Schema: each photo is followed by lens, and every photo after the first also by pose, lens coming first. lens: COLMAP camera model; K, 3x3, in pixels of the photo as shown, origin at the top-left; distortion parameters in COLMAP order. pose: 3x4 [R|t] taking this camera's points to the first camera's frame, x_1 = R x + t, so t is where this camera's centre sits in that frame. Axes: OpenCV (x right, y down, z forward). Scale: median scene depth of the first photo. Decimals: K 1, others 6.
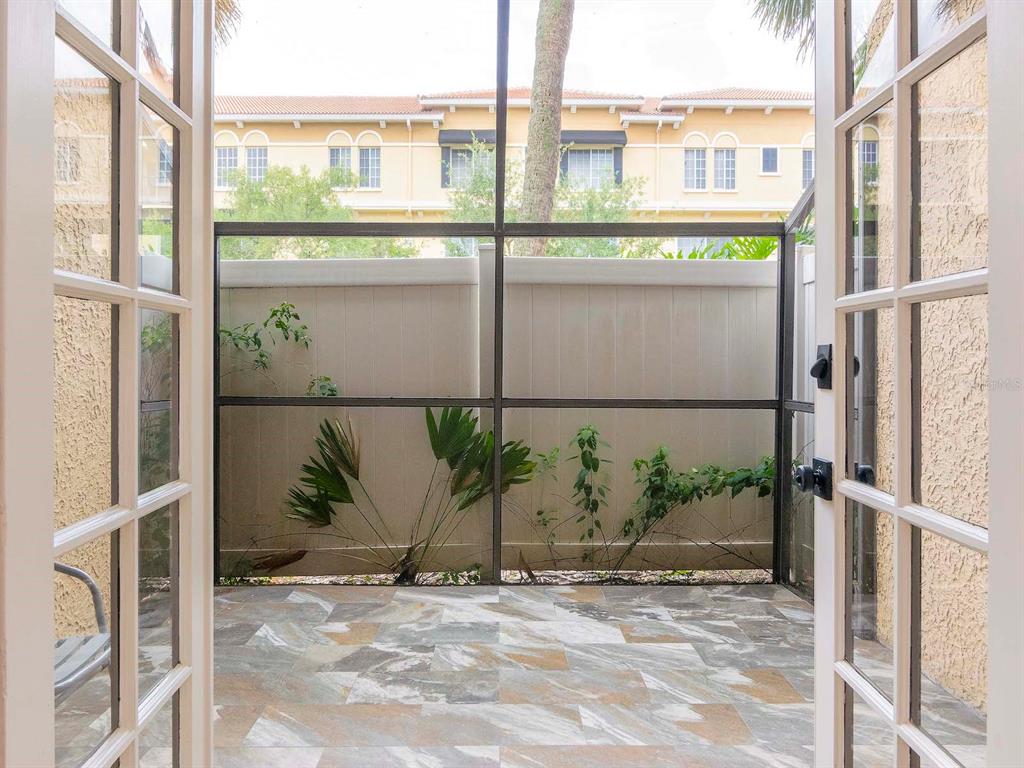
lens RADIAL K [[686.8, 0, 512.0], [0, 686.8, 384.0], [0, 0, 1]] dist [-0.002712, -0.000114]
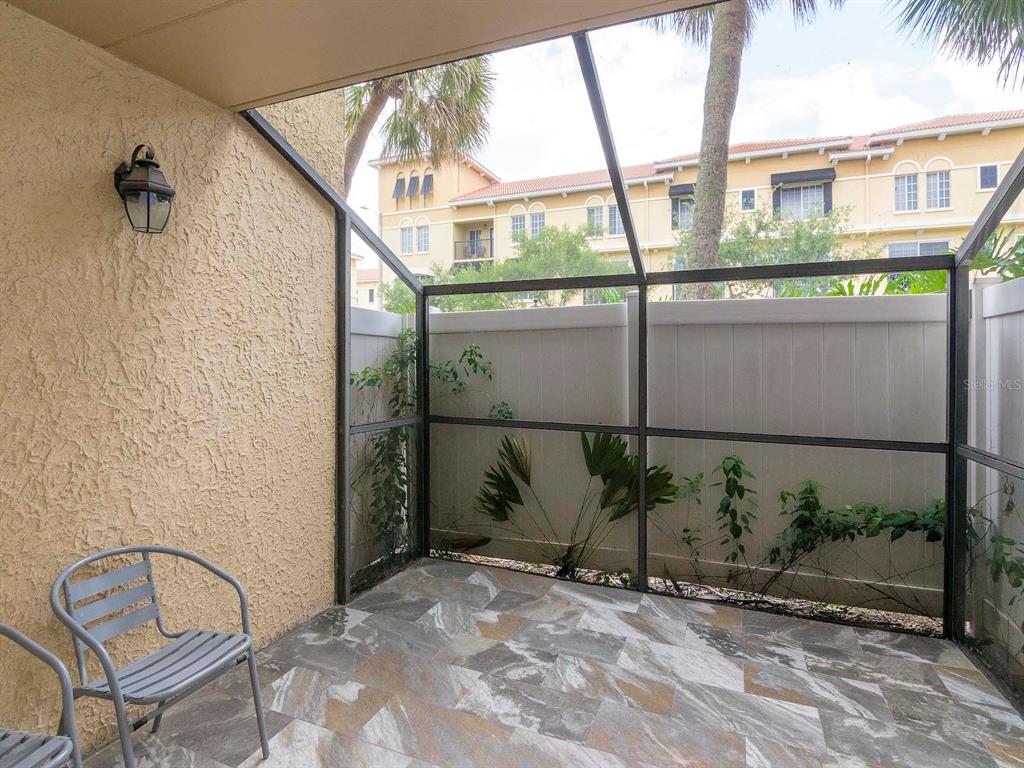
lens RADIAL K [[513.2, 0, 518.8], [0, 513.2, 367.7], [0, 0, 1]] dist [-0.013312, -0.001743]
pose [[0.925682, 0.008444, -0.378208, 0.112350], [-0.017521, 0.999635, -0.020564, -0.058064], [0.377897, 0.025662, 0.925492, 0.147199]]
